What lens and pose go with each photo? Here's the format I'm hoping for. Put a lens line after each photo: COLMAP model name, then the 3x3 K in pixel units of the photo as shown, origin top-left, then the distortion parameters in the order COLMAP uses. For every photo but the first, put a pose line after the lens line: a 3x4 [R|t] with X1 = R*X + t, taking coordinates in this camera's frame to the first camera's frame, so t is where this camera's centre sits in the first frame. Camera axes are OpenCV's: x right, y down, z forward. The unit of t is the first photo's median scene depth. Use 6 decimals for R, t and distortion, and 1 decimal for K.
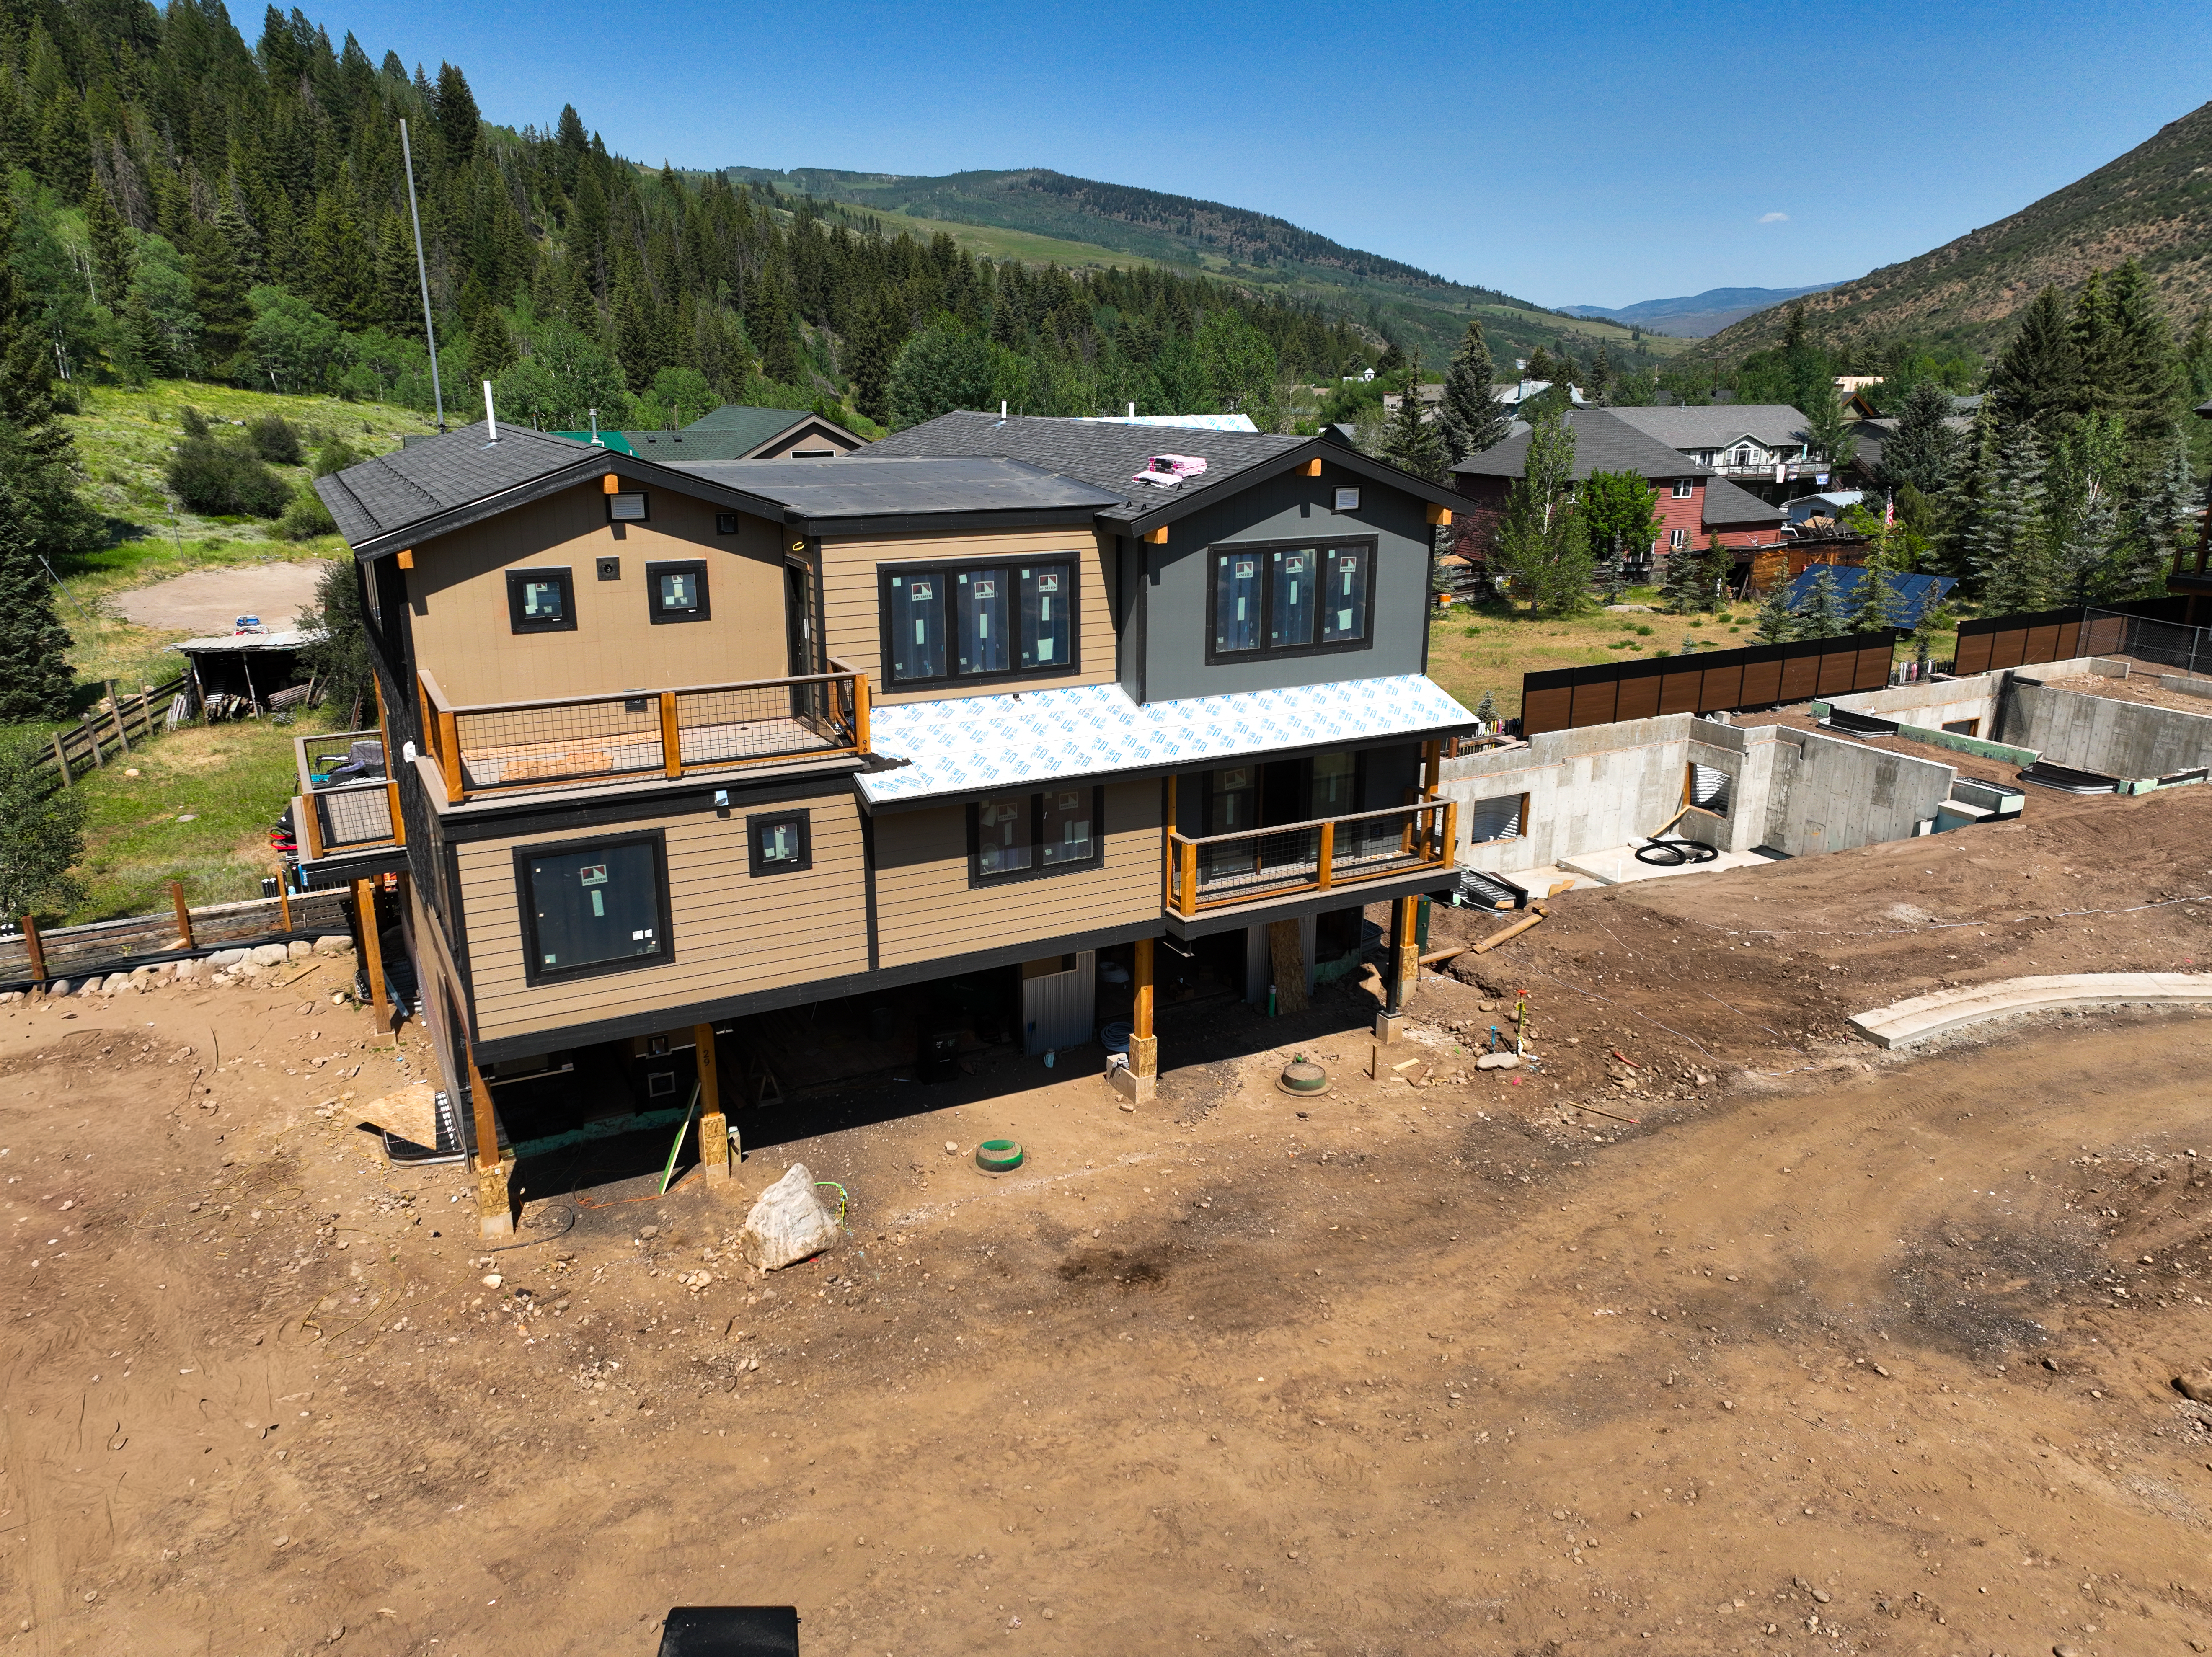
lens RADIAL K [[1550.9, 0, 1103.2], [0, 1550.9, 822.3], [0, 0, 1]] dist [-0.003210, 0.020787]
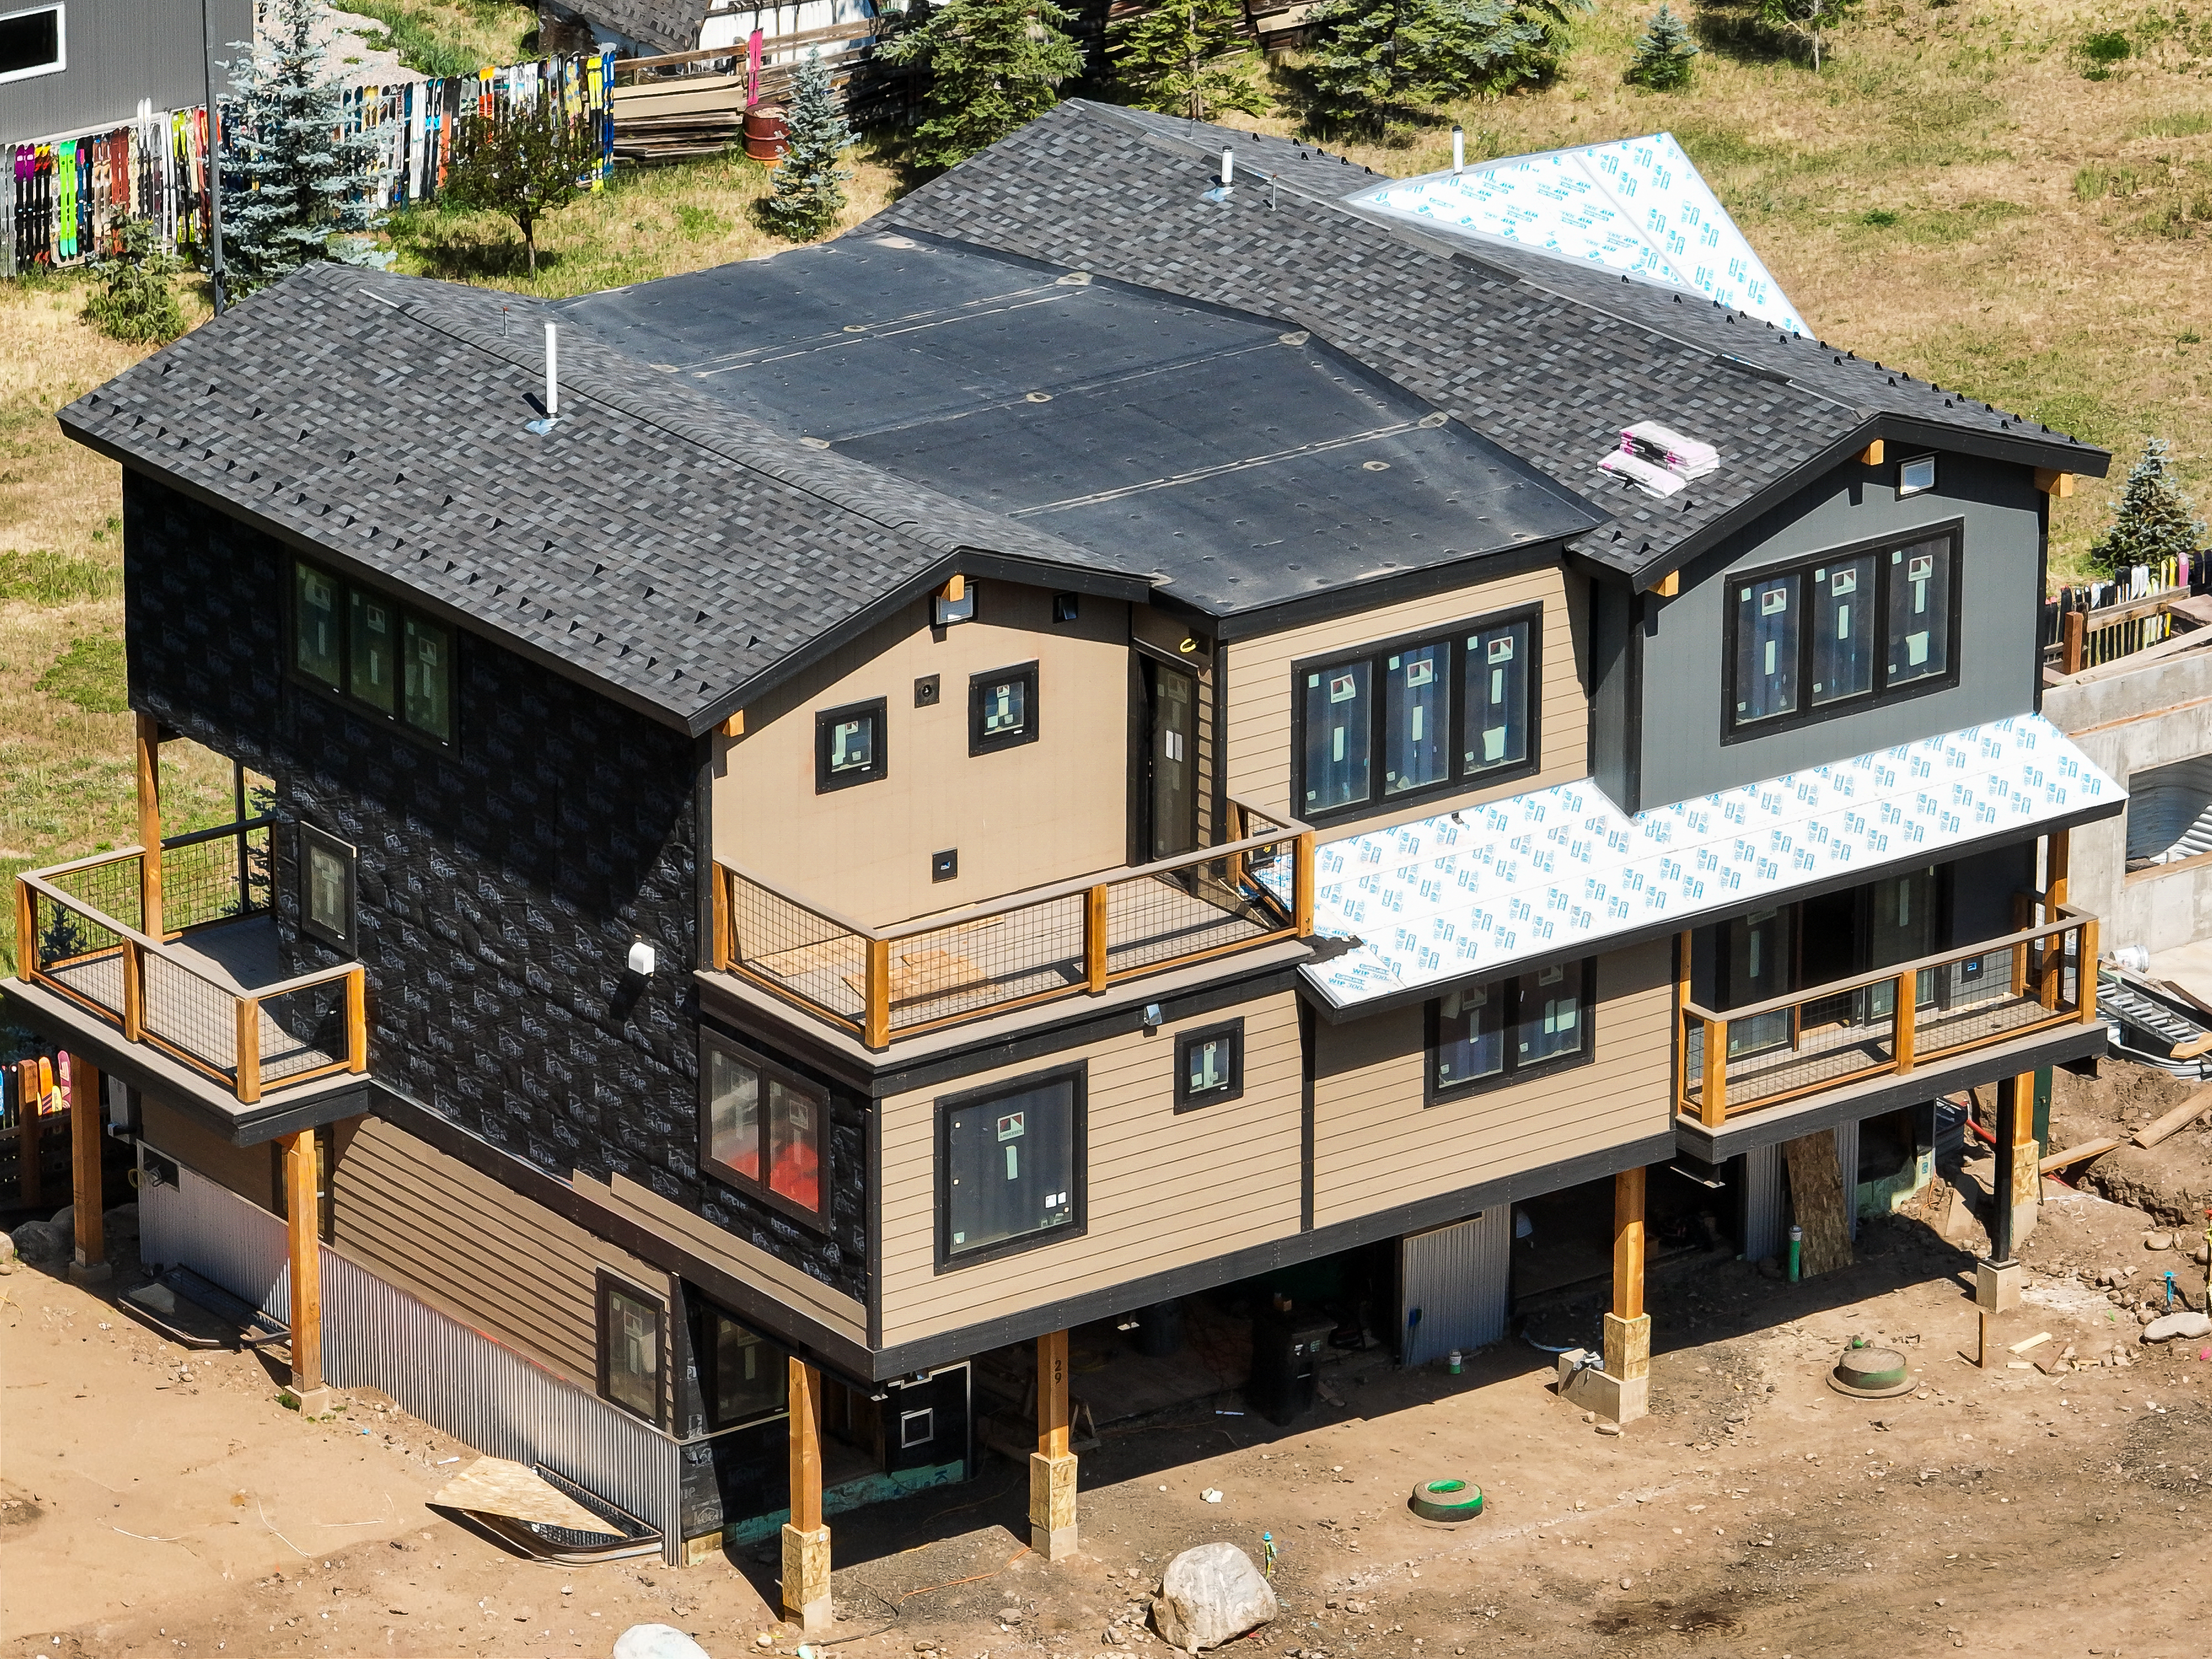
lens RADIAL K [[11399.3, 0, 1108.1], [0, 11399.3, 828.1], [0, 0, 1]] dist [-0.372597, 0.000000]
pose [[0.988889, -0.050277, 0.139892, -0.412722], [0.041691, 0.997101, 0.063649, -0.182717], [-0.142686, -0.057110, 0.988119, -1.776833]]
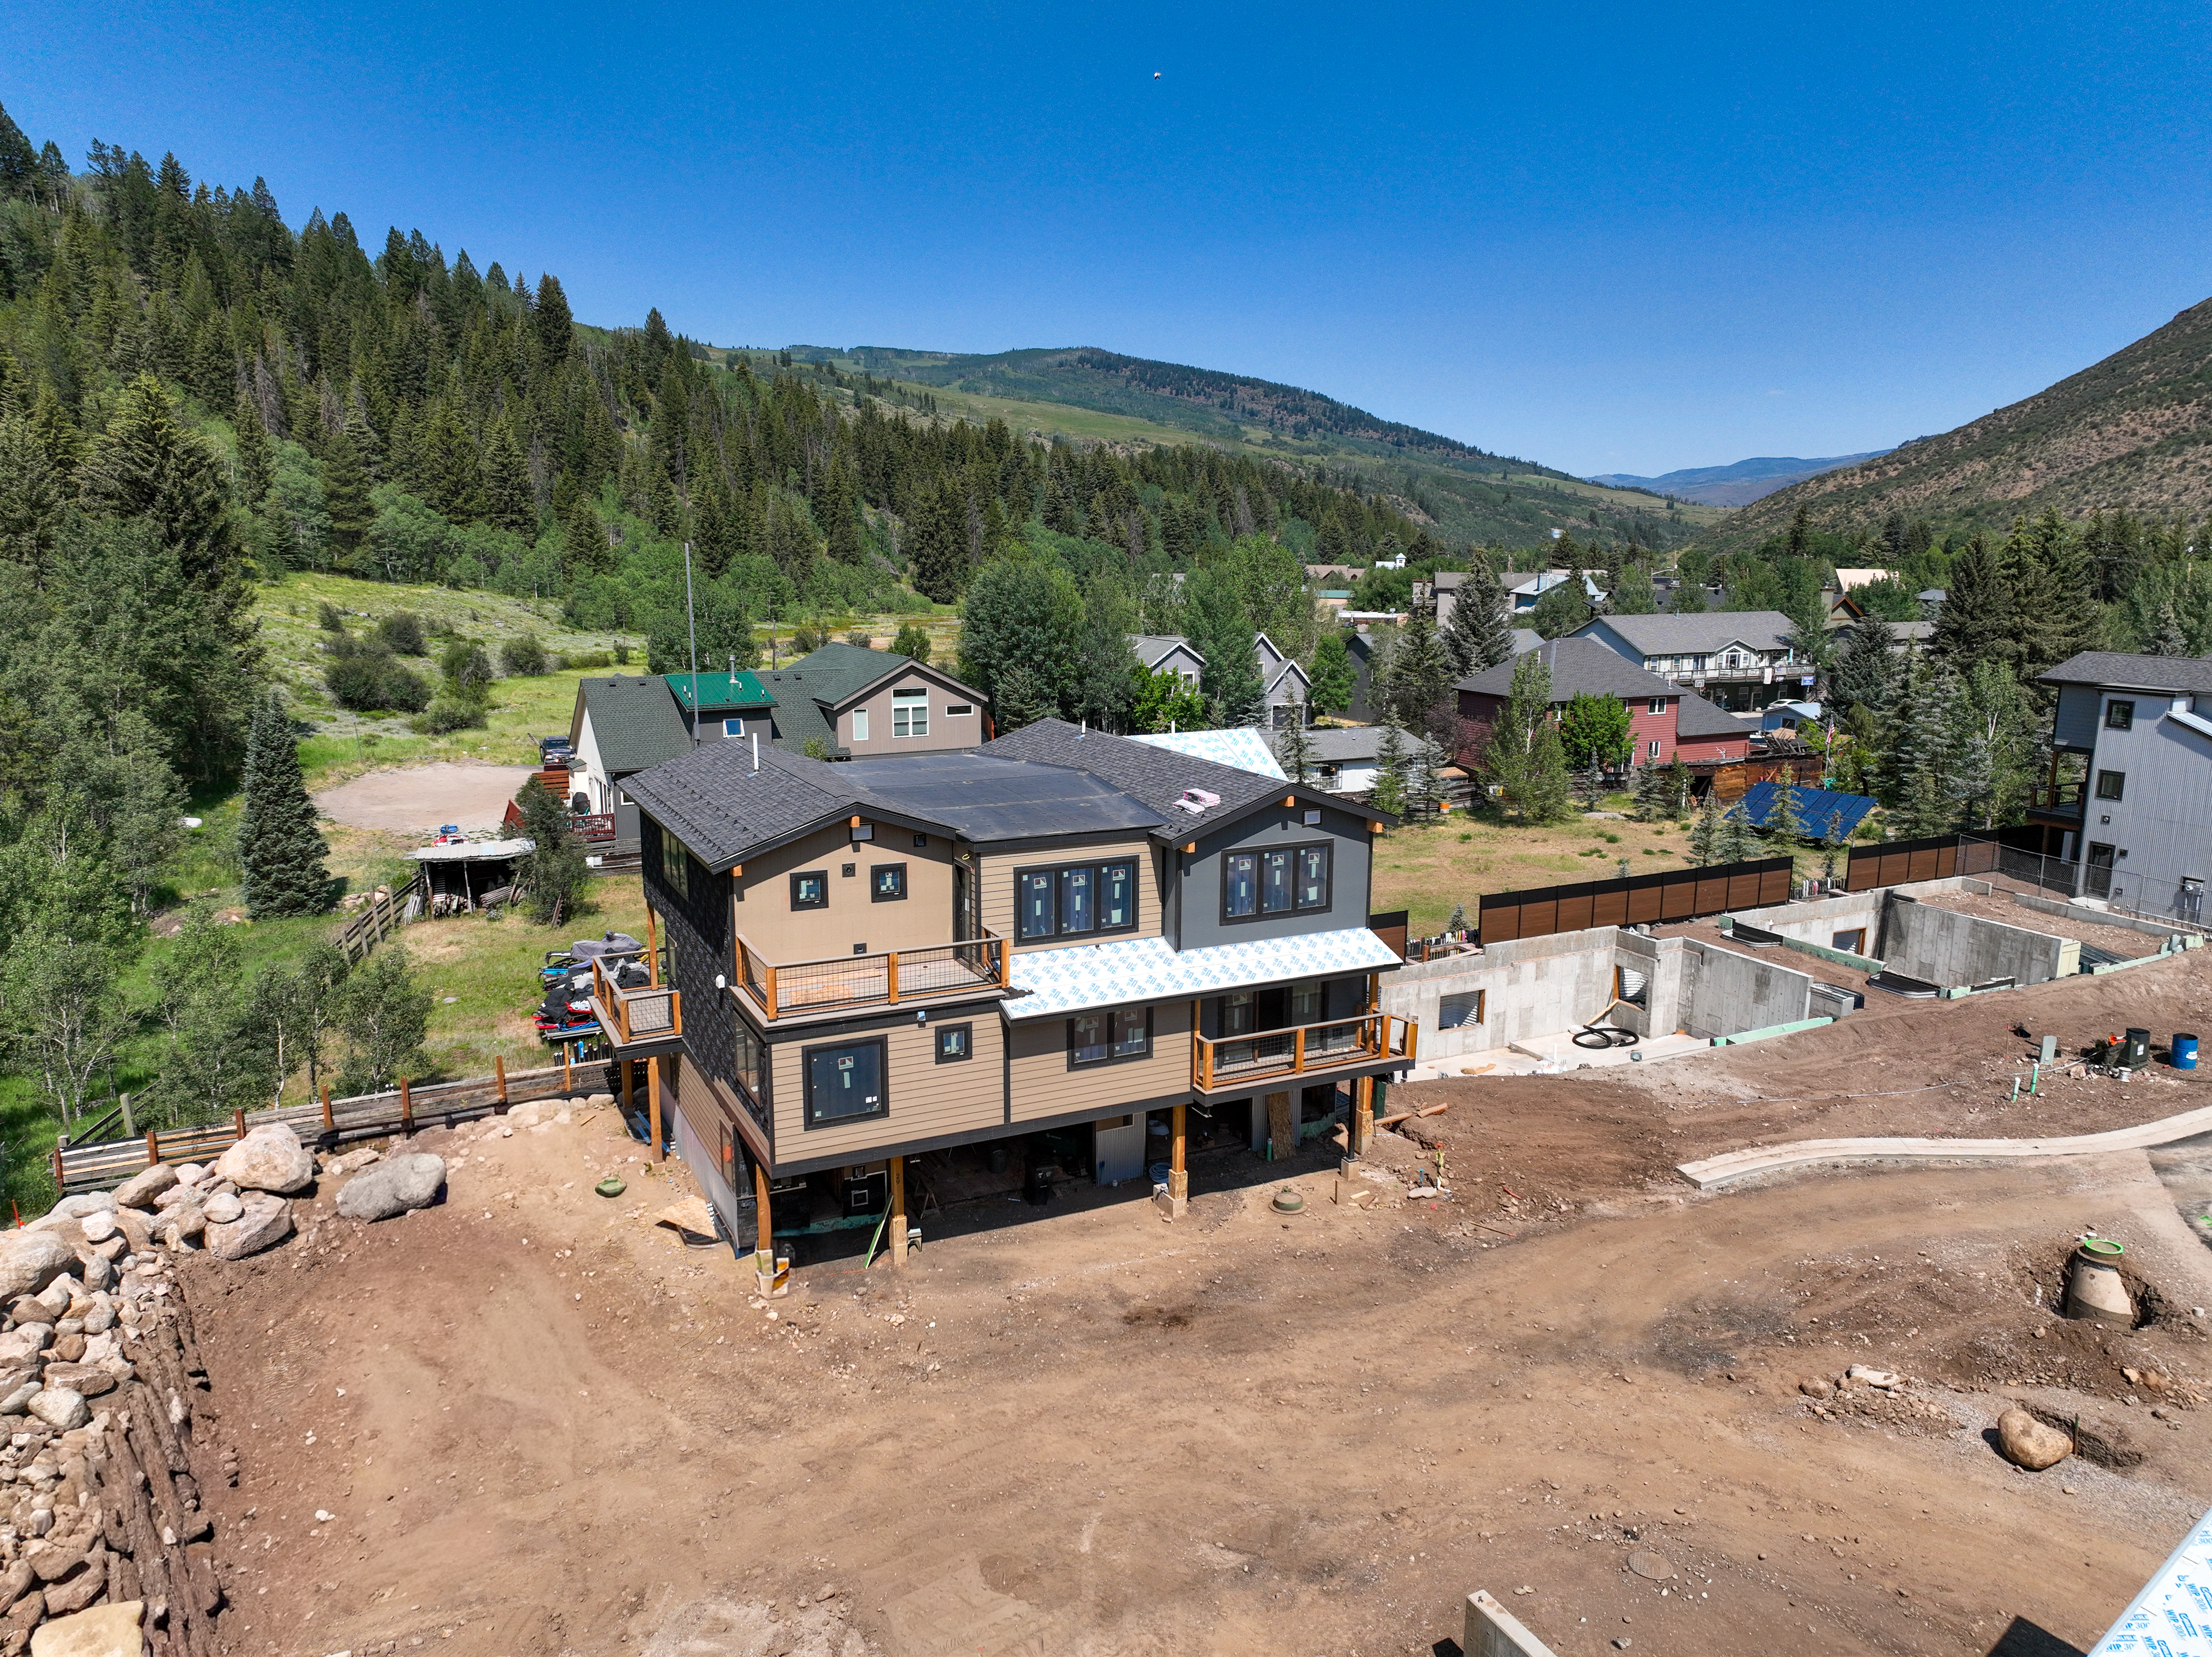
lens RADIAL K [[1550.9, 0, 1102.6], [0, 1550.9, 821.3], [0, 0, 1]] dist [-0.003210, 0.020787]
pose [[0.999588, 0.007553, -0.027676, -0.004089], [-0.010300, 0.994886, -0.100474, -0.022978], [0.026776, 0.100718, 0.994555, -0.258364]]
